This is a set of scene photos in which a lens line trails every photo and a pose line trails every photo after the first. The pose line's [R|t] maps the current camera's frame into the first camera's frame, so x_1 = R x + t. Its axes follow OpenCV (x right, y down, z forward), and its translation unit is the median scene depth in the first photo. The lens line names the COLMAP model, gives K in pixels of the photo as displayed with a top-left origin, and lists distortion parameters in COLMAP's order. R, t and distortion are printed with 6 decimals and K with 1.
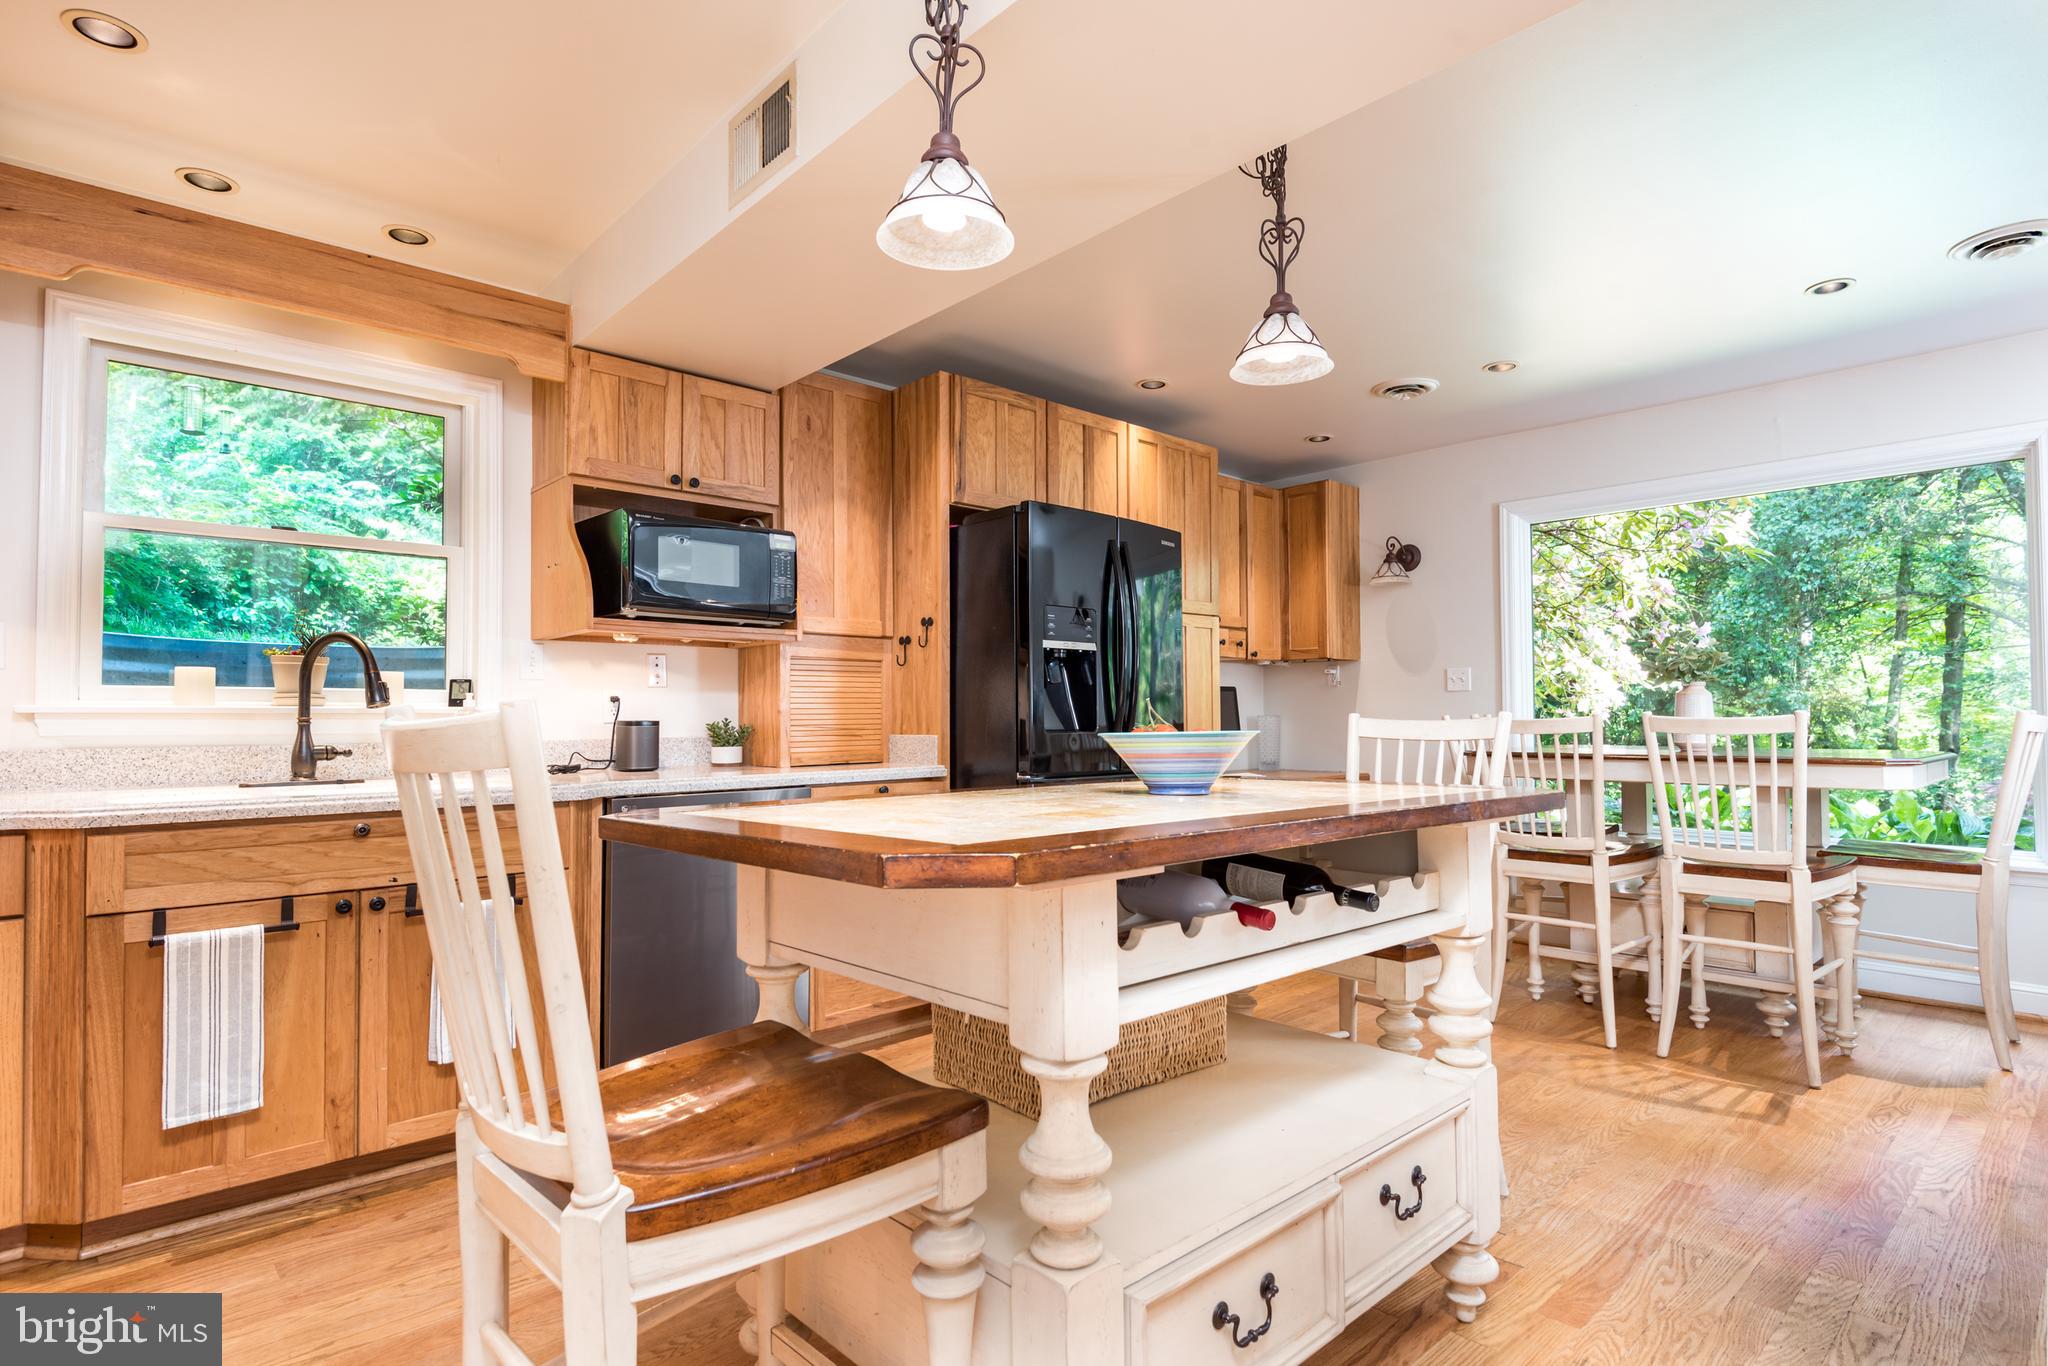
lens RADIAL K [[1056.2, 0, 1041.4], [0, 1056.2, 707.5], [0, 0, 1]] dist [0.057018, -0.047801]
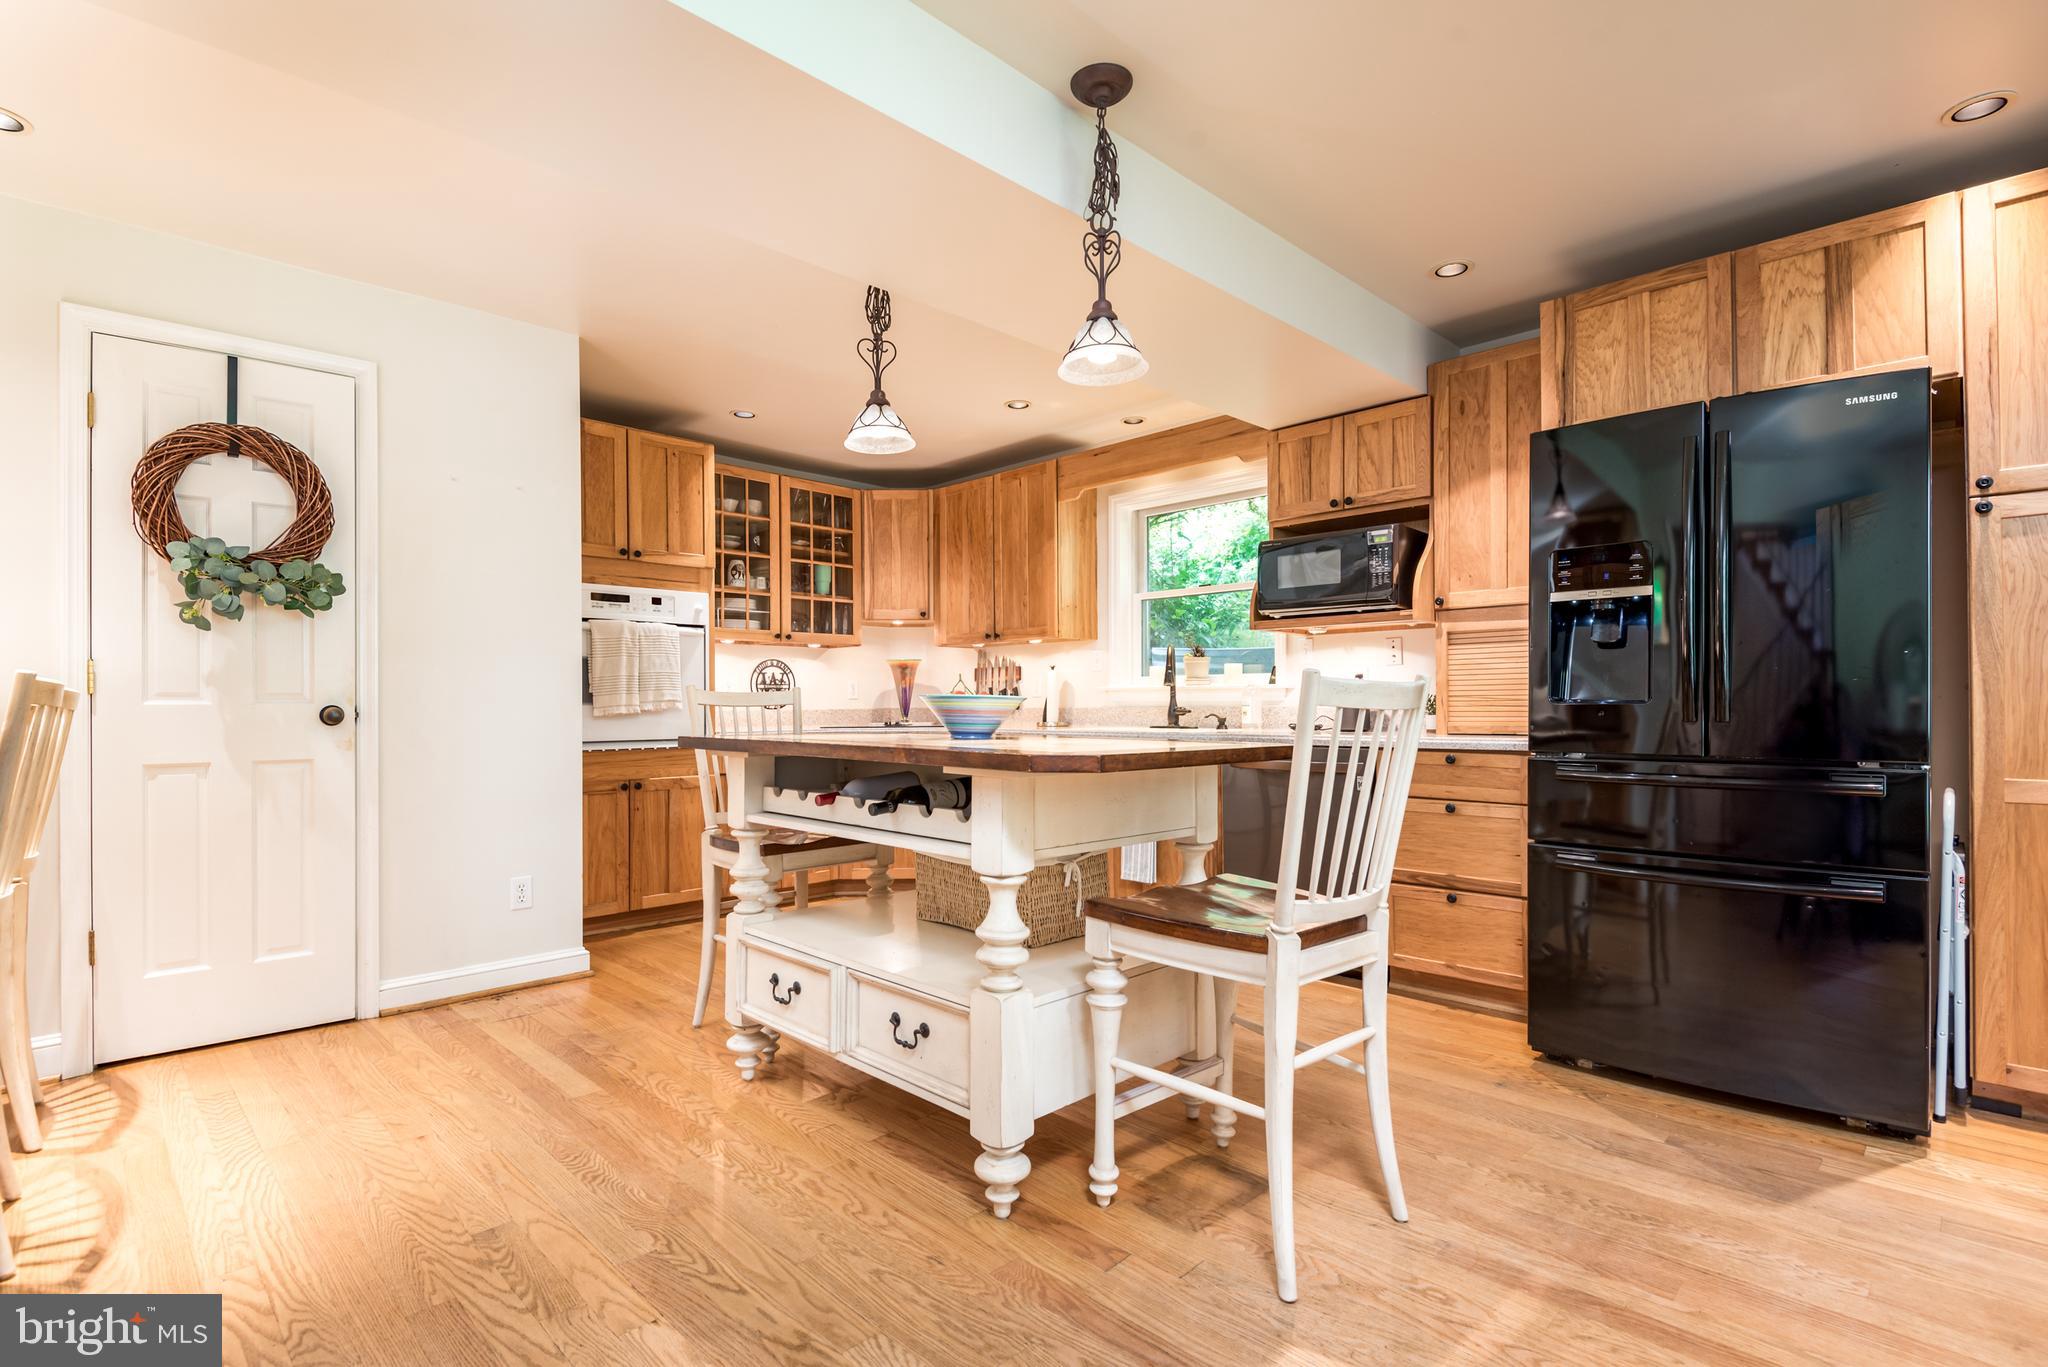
lens RADIAL K [[967.2, 0, 1026.7], [0, 967.2, 704.1], [0, 0, 1]] dist [0.026196, -0.024064]
pose [[0.031919, 0.004275, -0.999481, 0.735220], [0.013427, 0.999899, 0.004706, 0.014685], [0.999400, -0.013570, 0.031858, 0.540319]]
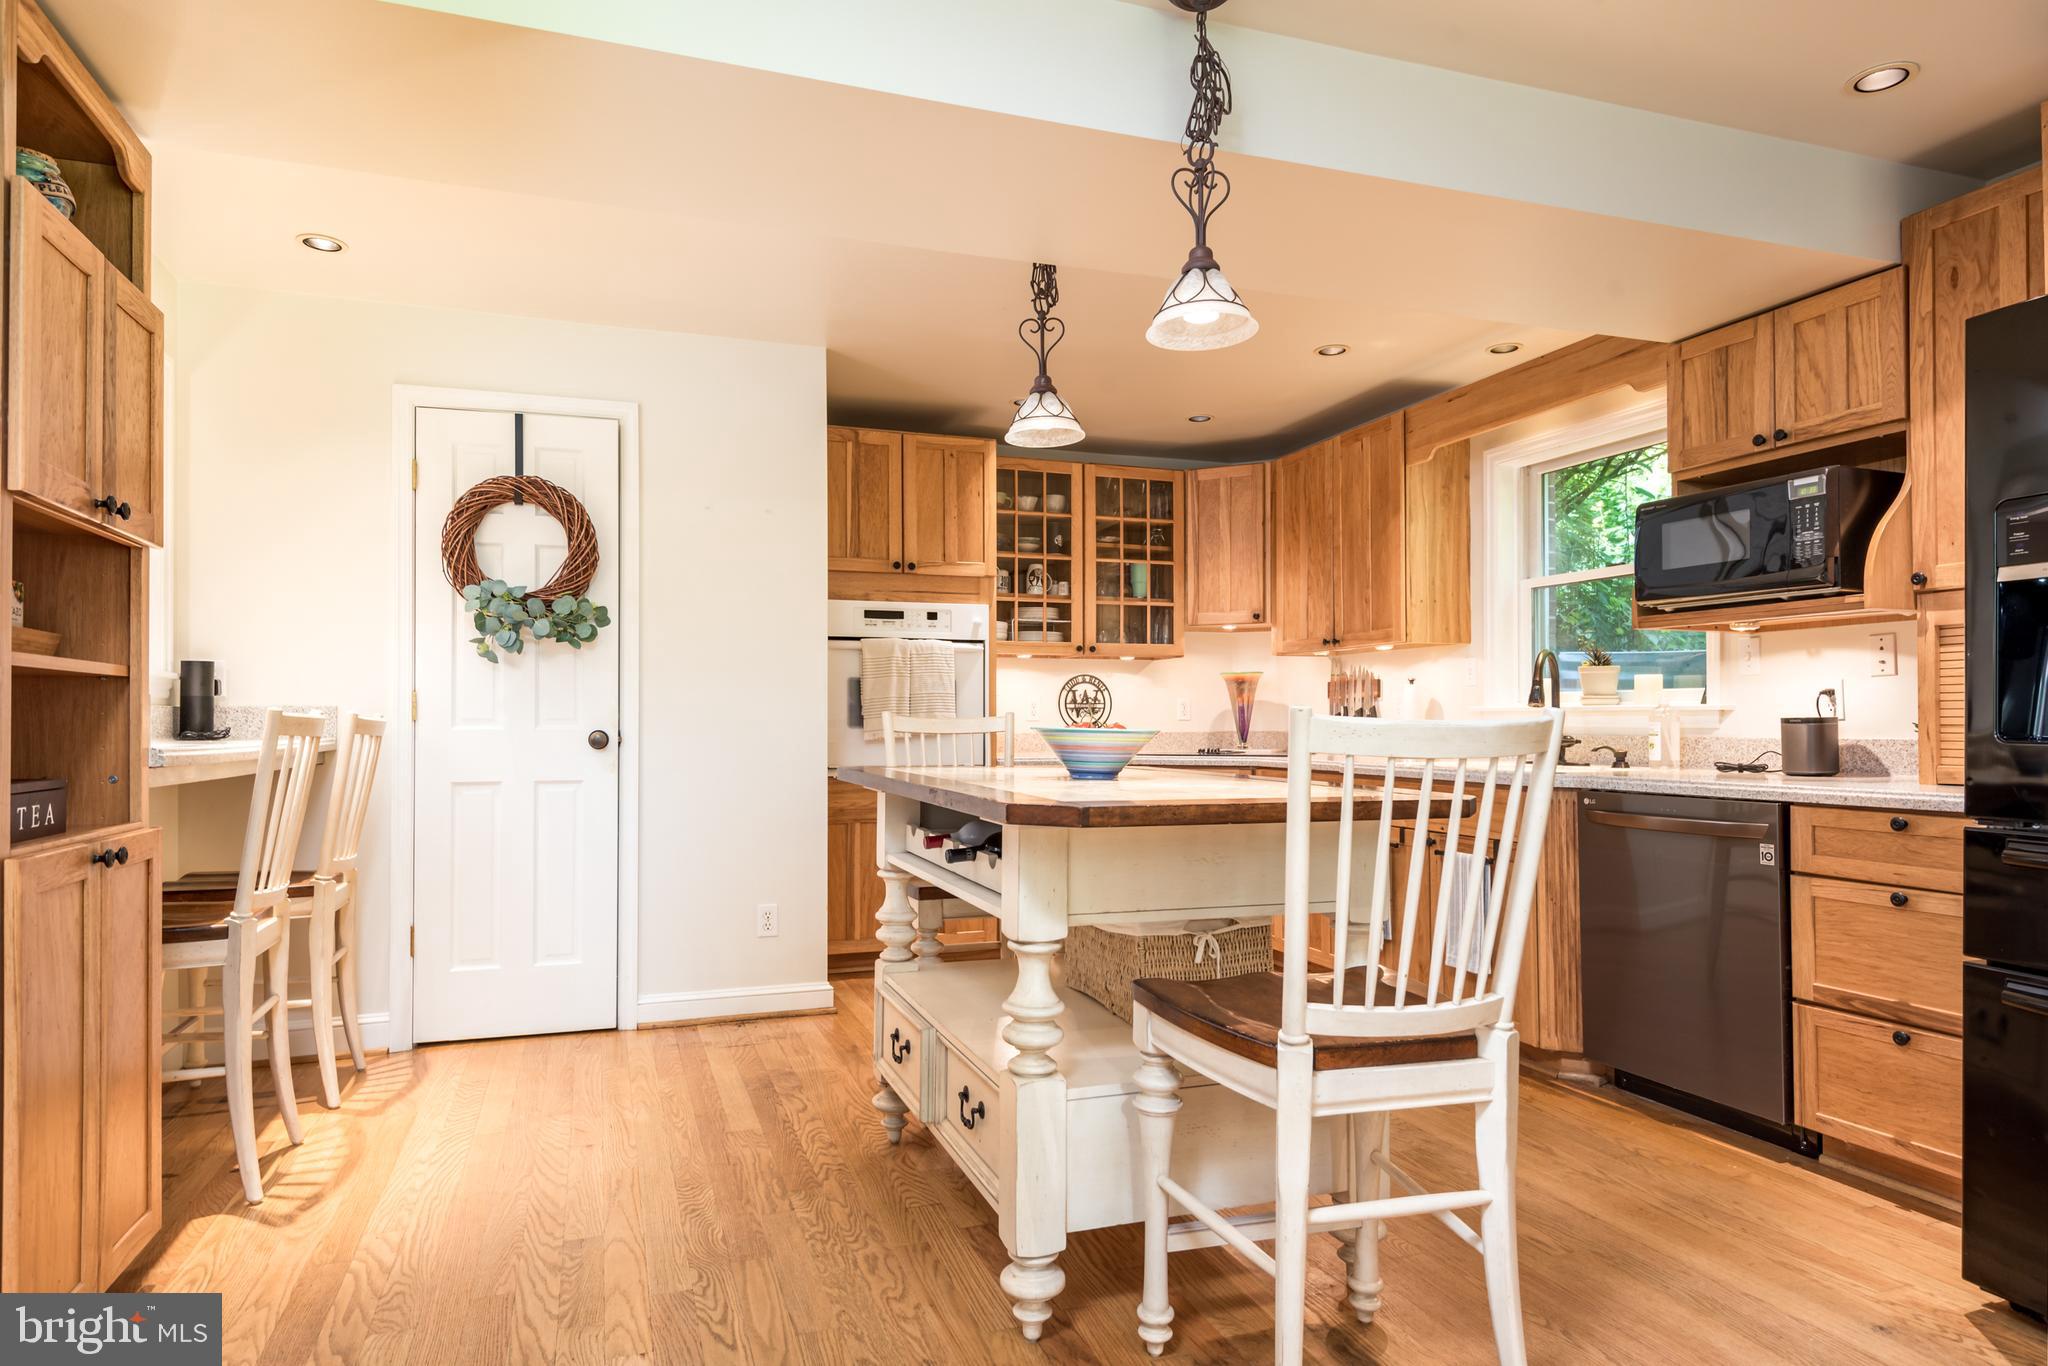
lens RADIAL K [[1192.2, 0, 1029.0], [0, 1192.2, 708.8], [0, 0, 1]] dist [0.036159, -0.031103]
pose [[-0.401479, -0.002996, -0.915863, 0.723737], [0.011782, 0.999895, -0.008436, 0.005764], [0.915792, -0.014178, -0.401402, 0.771859]]
